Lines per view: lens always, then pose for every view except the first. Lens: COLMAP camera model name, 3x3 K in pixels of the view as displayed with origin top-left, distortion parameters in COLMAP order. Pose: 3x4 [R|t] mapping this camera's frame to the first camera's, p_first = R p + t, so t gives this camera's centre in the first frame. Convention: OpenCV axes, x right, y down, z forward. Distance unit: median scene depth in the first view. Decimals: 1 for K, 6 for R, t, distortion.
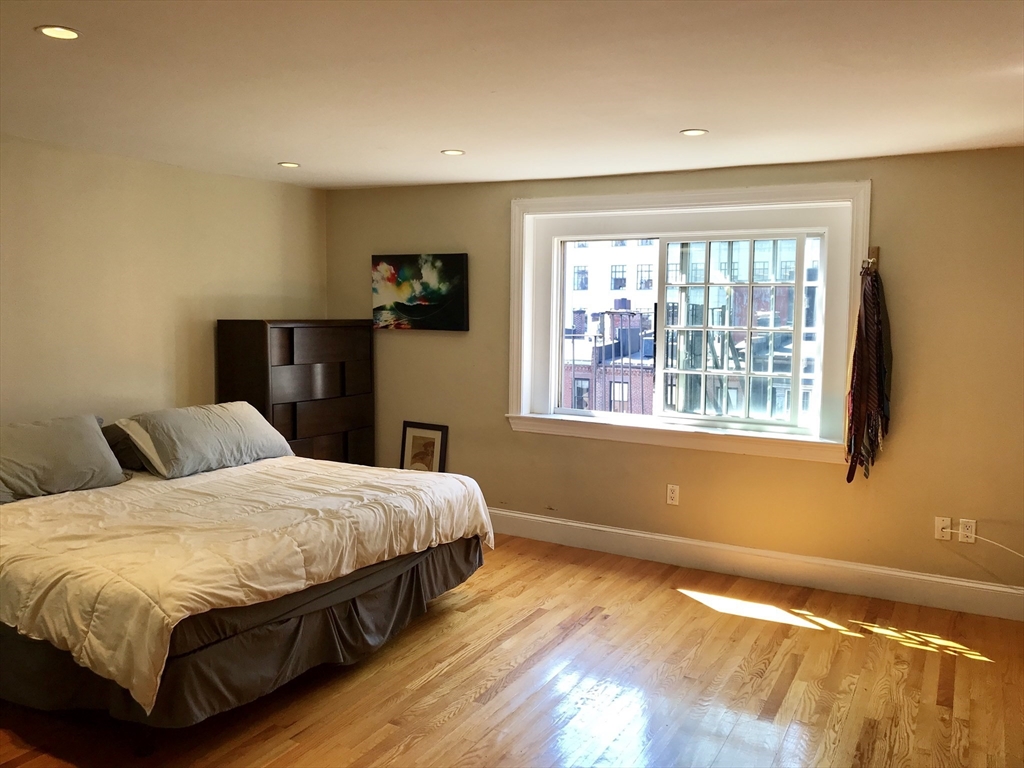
lens RADIAL K [[894.6, 0, 515.9], [0, 894.6, 315.7], [0, 0, 1]] dist [0.098381, -0.016799]
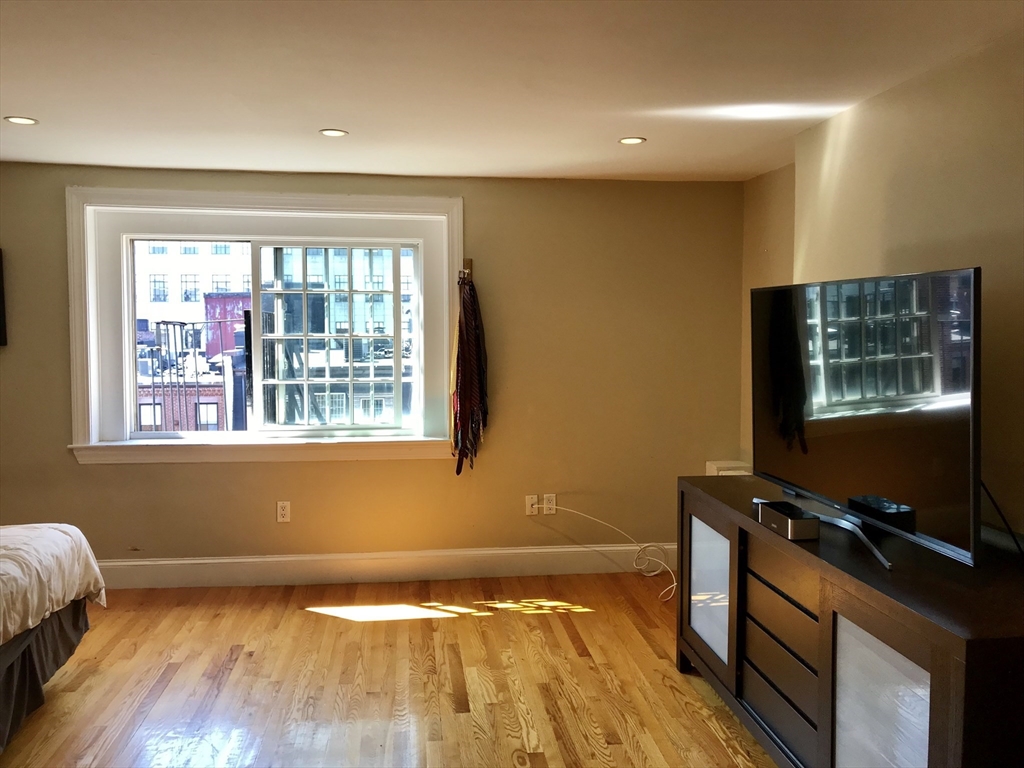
lens RADIAL K [[894.6, 0, 515.9], [0, 894.6, 315.7], [0, 0, 1]] dist [0.098381, -0.016799]
pose [[0.826914, -0.008370, 0.562266, -0.183669], [0.013354, 0.999900, -0.004755, -0.000764], [-0.562170, 0.011441, 0.826942, 0.078805]]
